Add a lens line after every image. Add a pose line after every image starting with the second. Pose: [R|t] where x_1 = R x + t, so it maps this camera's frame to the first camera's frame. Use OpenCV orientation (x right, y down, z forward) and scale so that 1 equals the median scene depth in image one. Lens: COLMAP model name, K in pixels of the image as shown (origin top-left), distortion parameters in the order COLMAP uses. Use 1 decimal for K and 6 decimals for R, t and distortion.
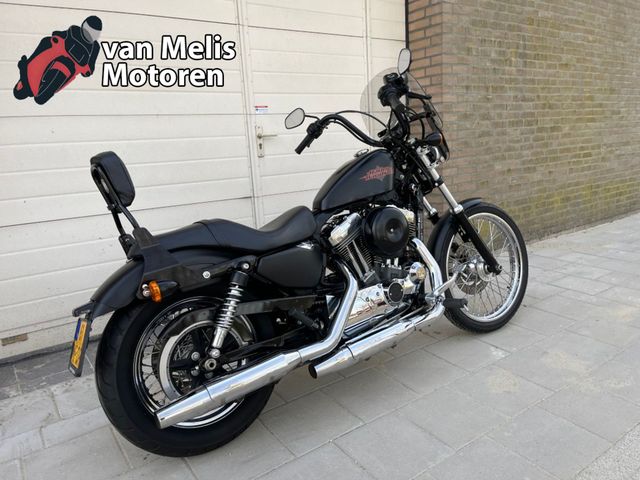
lens RADIAL K [[492.4, 0, 313.1], [0, 492.4, 238.4], [0, 0, 1]] dist [0.010335, 0.000372]
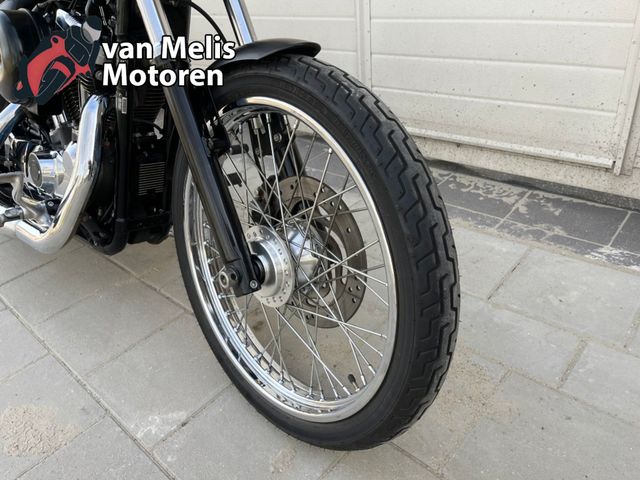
lens RADIAL K [[492.4, 0, 313.1], [0, 492.4, 238.4], [0, 0, 1]] dist [0.010335, 0.000372]
pose [[0.229775, 0.507834, -0.830246, 0.865840], [-0.137728, 0.861452, 0.488805, -0.169256], [0.963449, 0.002033, 0.267883, 1.297739]]
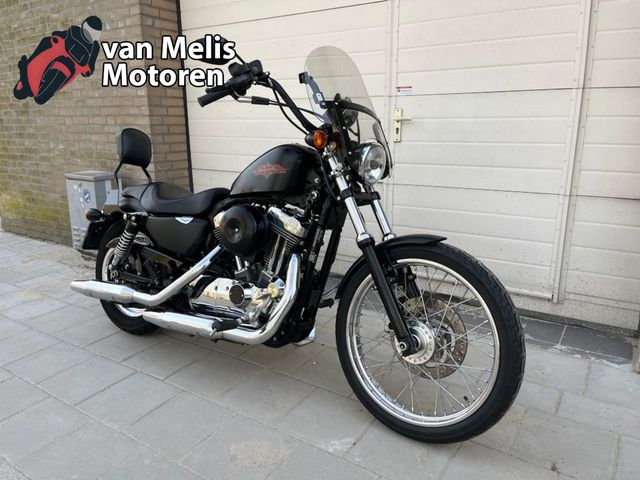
lens RADIAL K [[481.0, 0, 320.0], [0, 481.0, 240.0], [0, 0, 1]] dist [0.010751, 0.000655]
pose [[0.365494, 0.266396, -0.891879, 1.155359], [-0.200528, 0.958207, 0.204031, -0.238159], [0.908957, 0.104274, 0.403639, 0.851755]]
